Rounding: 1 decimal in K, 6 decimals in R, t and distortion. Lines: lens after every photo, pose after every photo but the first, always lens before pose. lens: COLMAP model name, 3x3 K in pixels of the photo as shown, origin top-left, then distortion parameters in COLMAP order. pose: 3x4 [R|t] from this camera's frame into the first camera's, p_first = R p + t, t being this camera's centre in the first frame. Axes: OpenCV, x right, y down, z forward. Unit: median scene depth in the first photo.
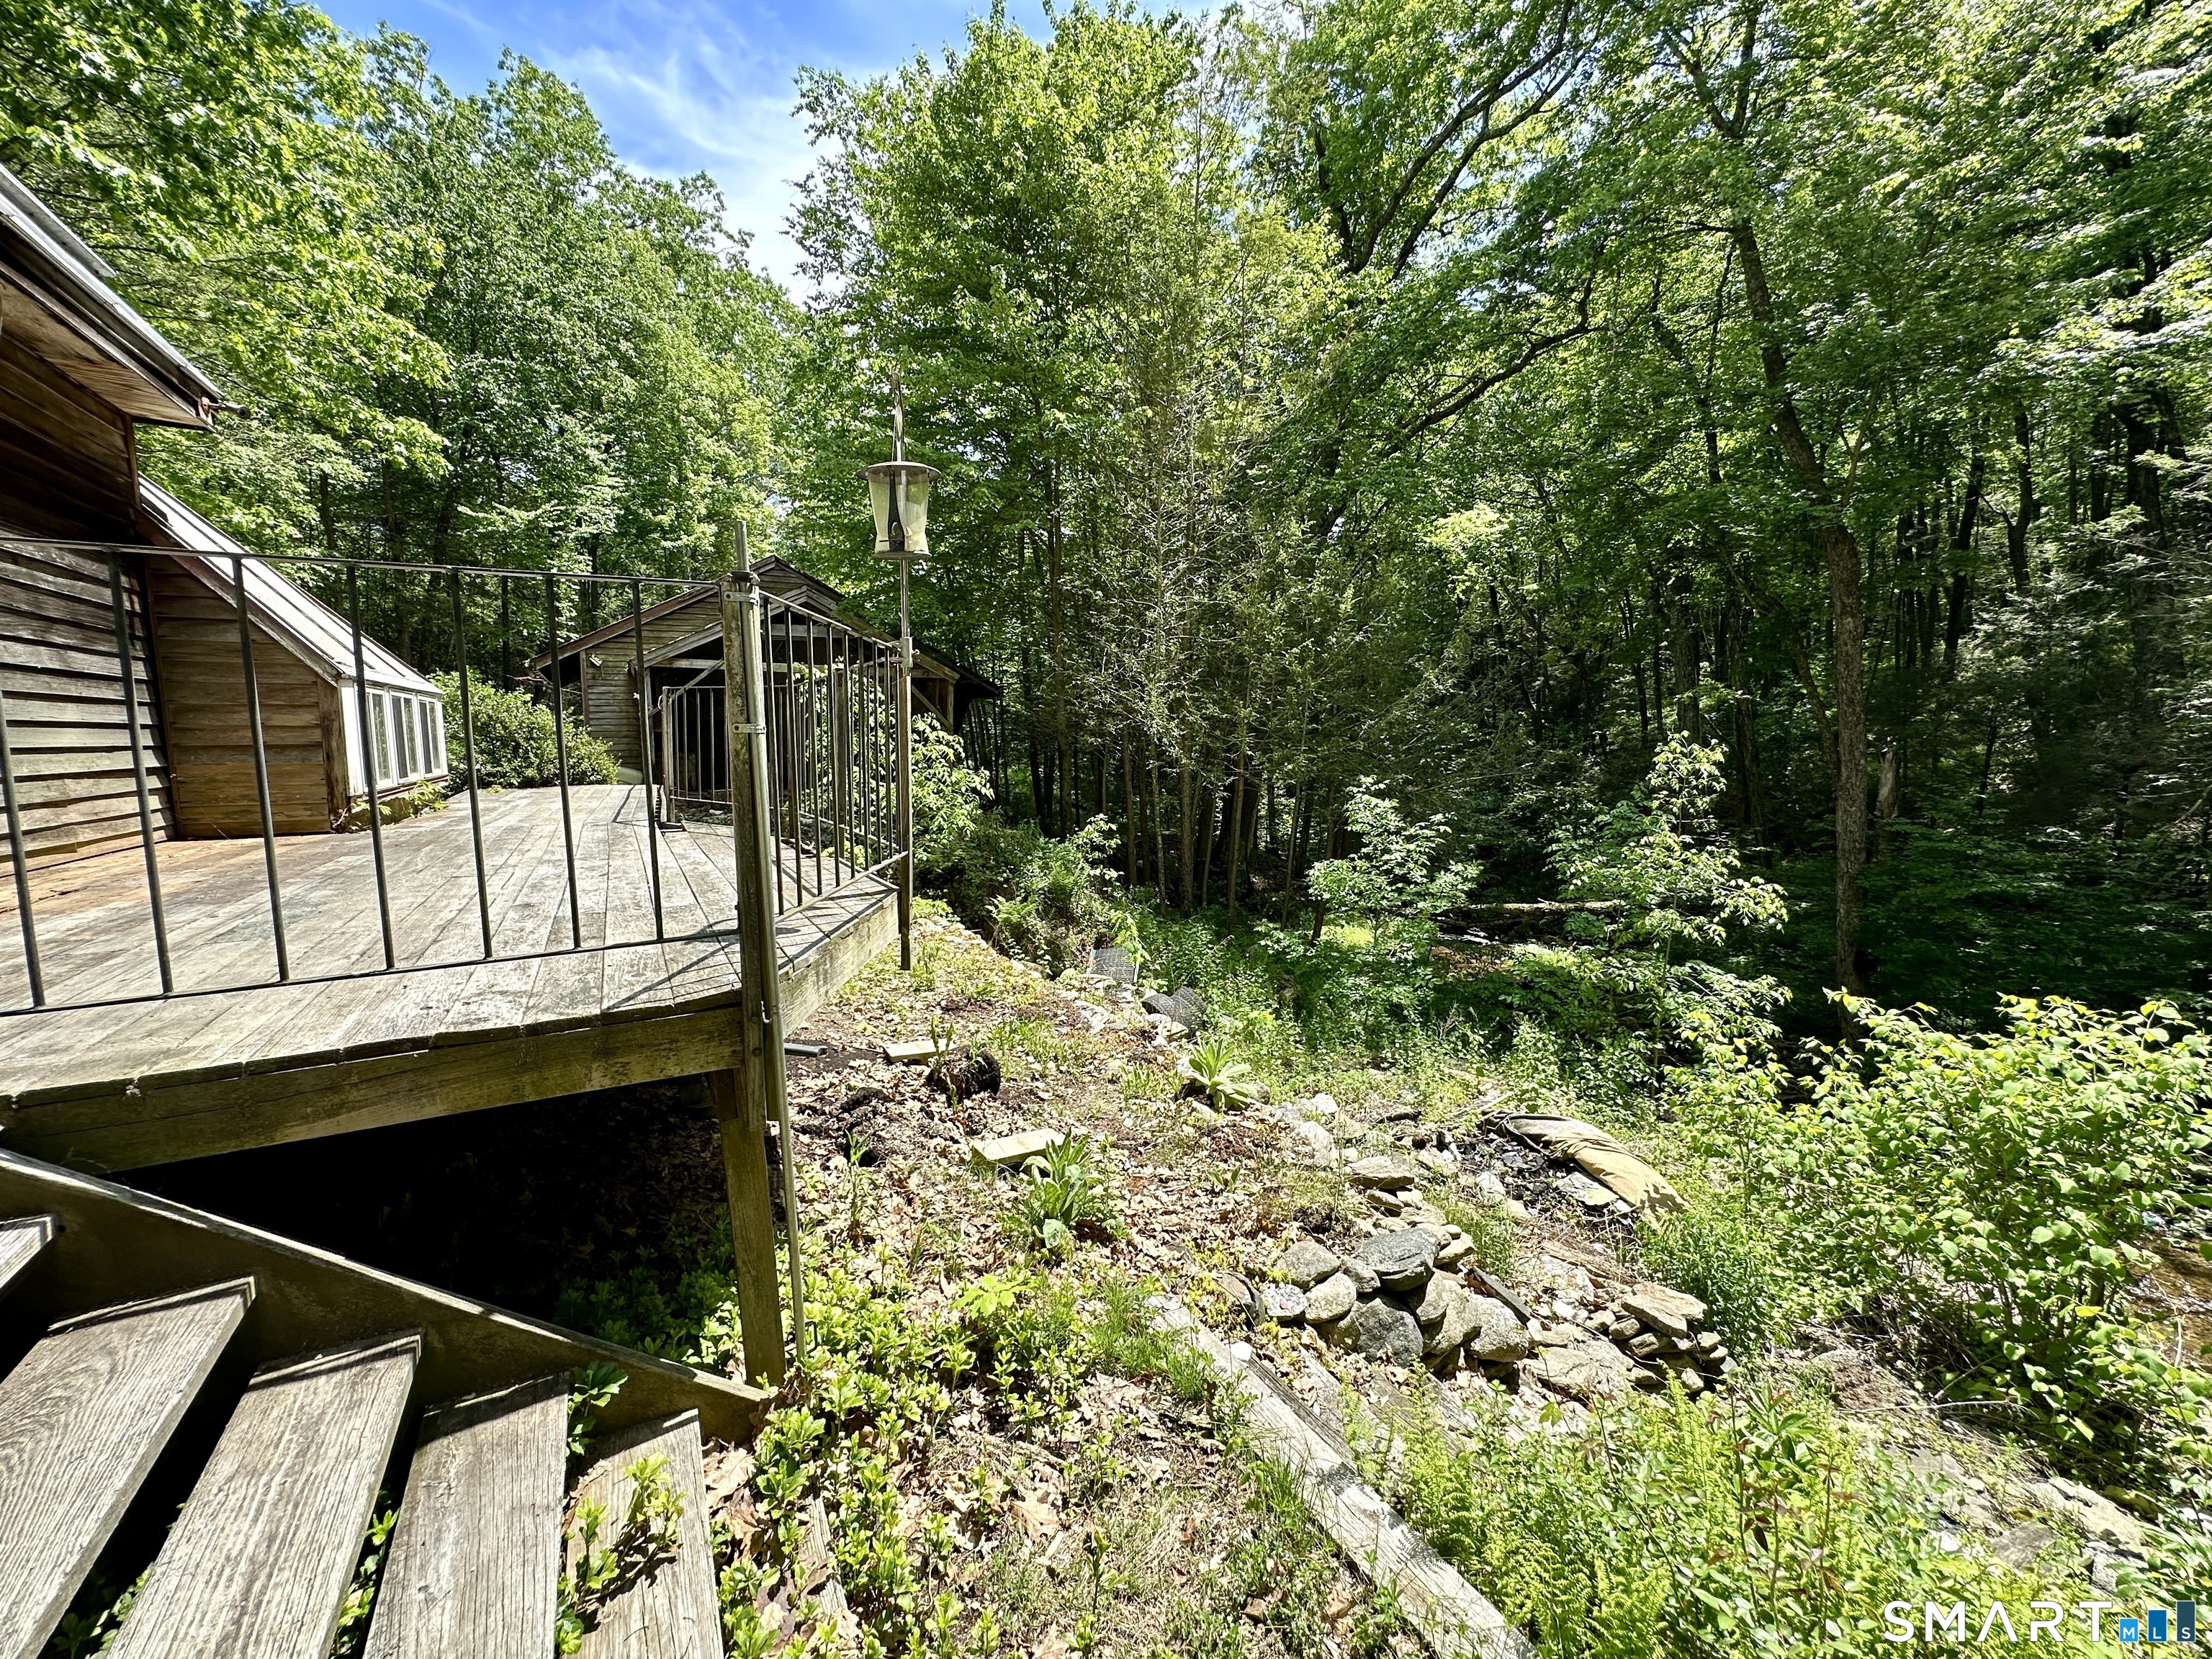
lens RADIAL K [[893.7, 0, 1108.8], [0, 893.7, 837.8], [0, 0, 1]] dist [-0.004323, 0.000071]
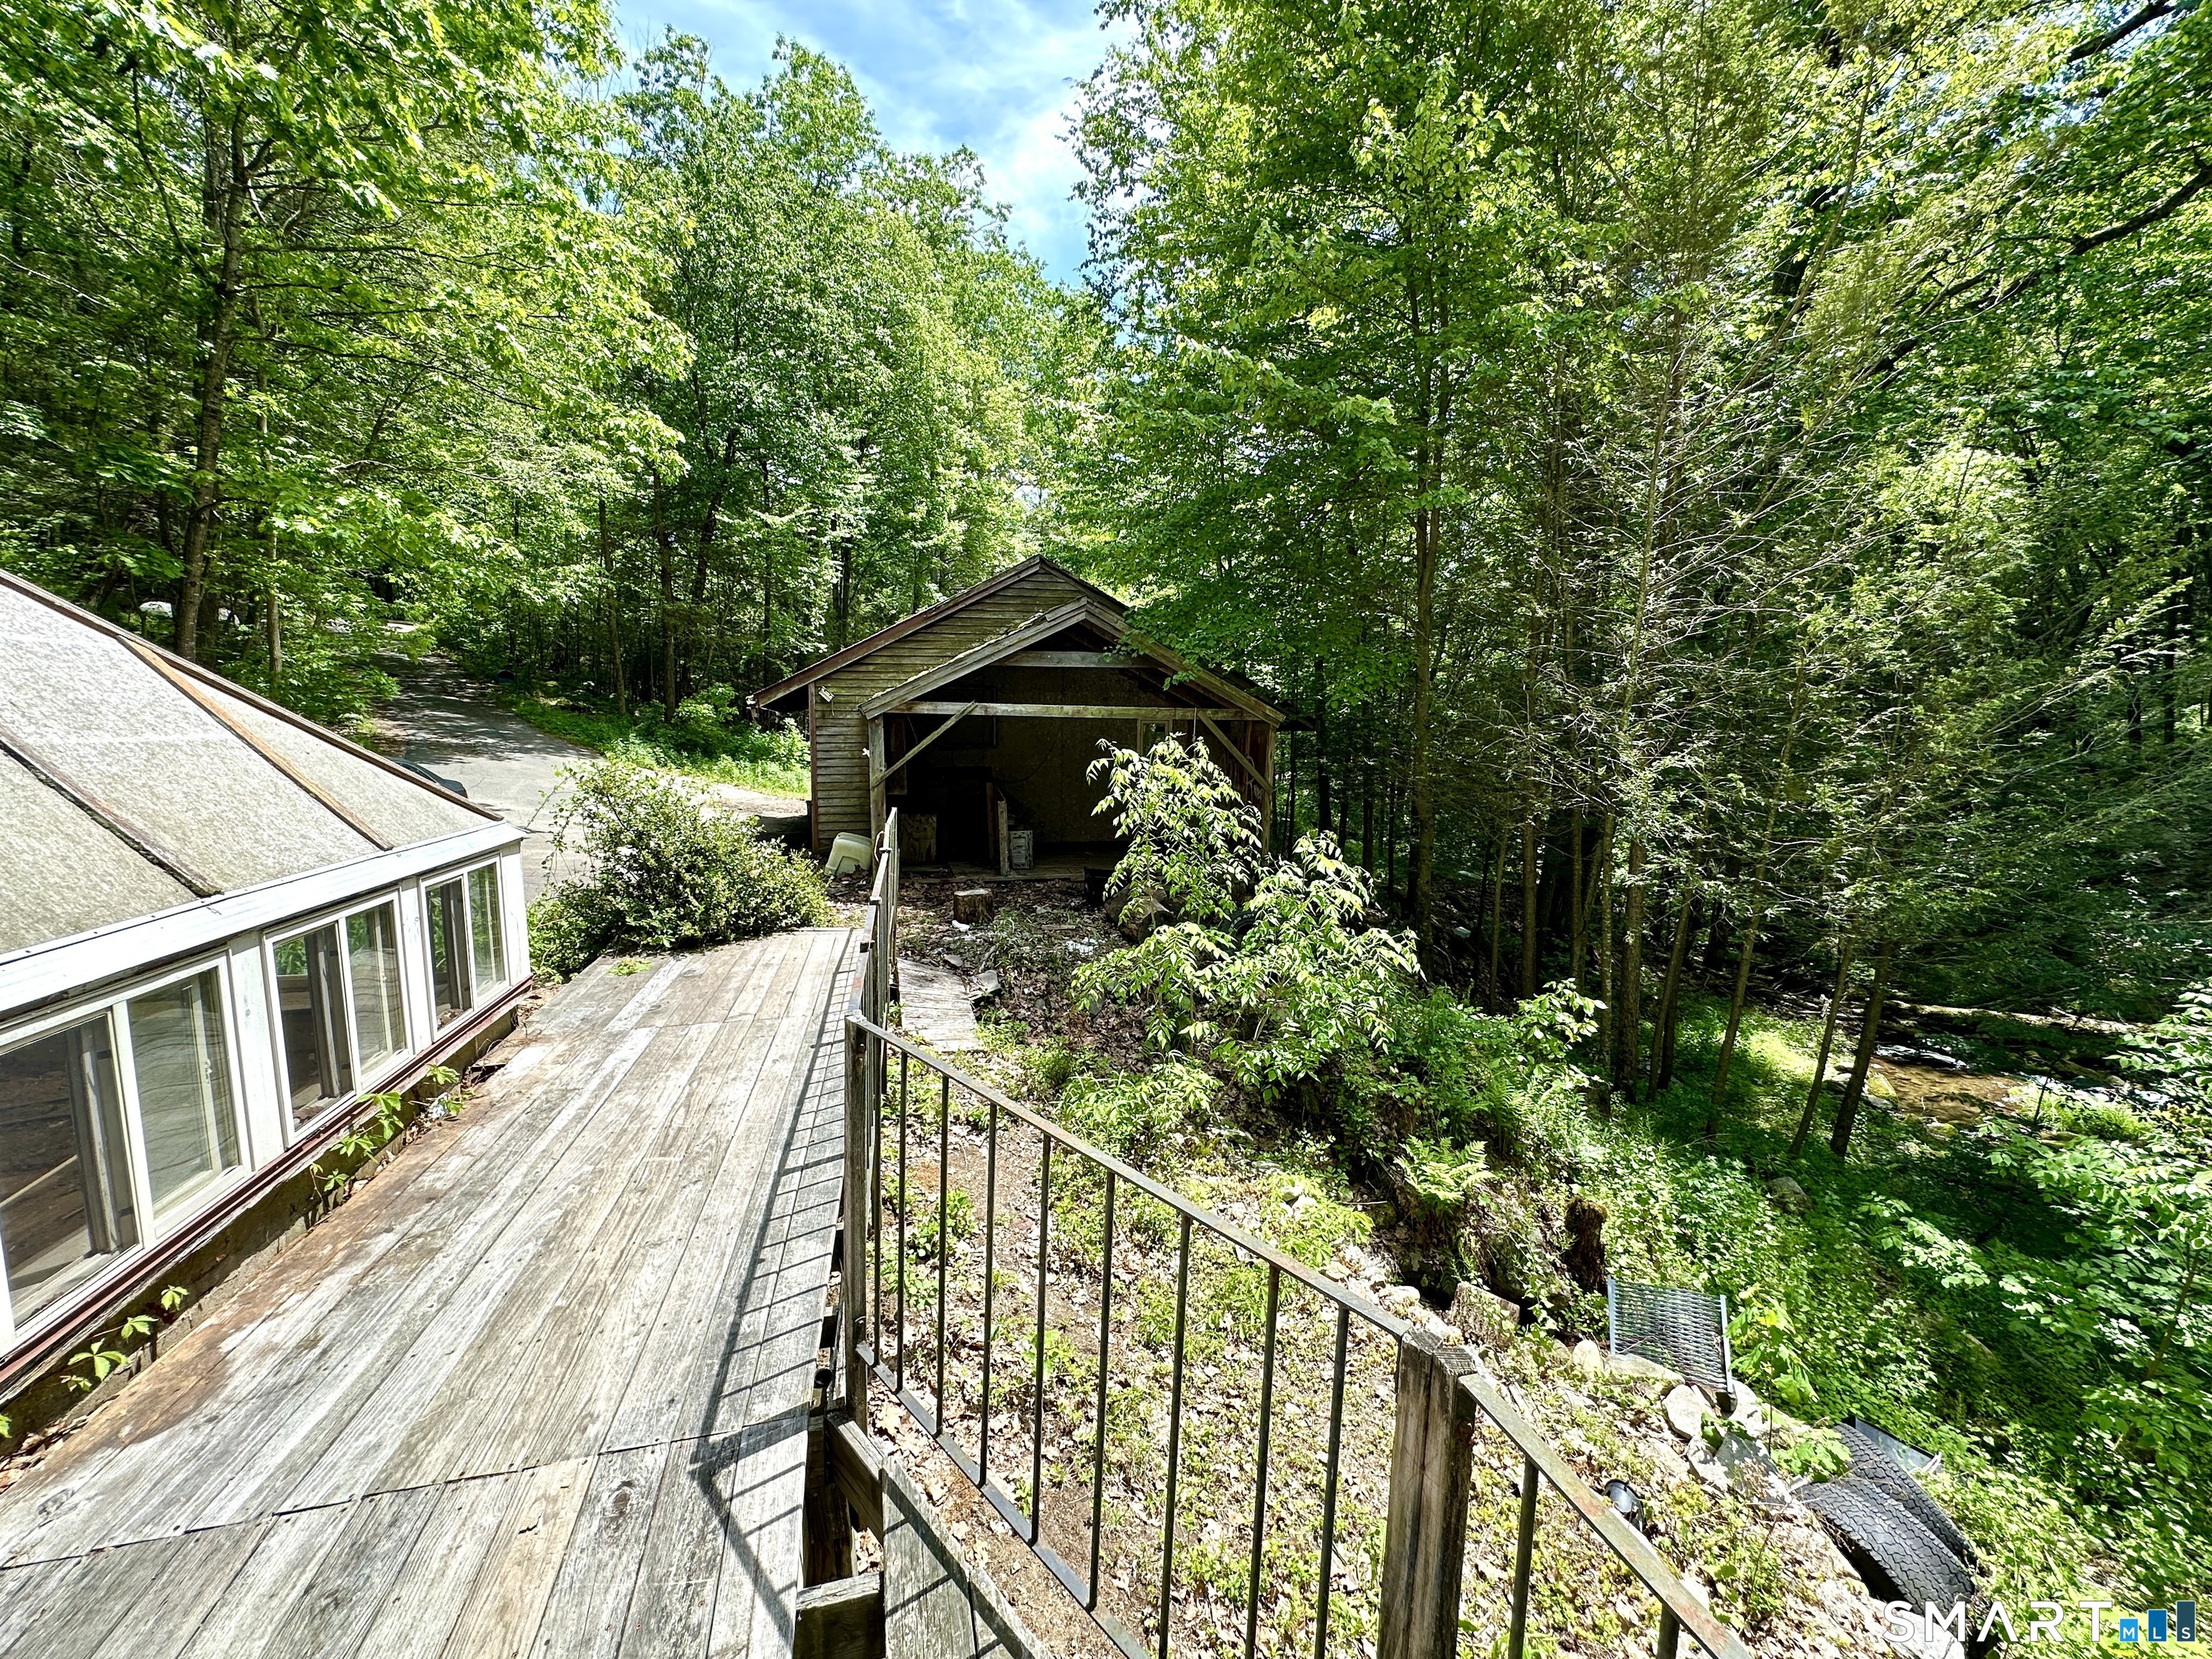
lens RADIAL K [[893.7, 0, 1106.0], [0, 893.7, 828.7], [0, 0, 1]] dist [-0.004323, 0.000071]
pose [[0.969900, 0.037518, -0.240597, -0.073010], [-0.036444, 0.999296, 0.008912, -0.052102], [0.240762, 0.000125, 0.970584, 0.154186]]
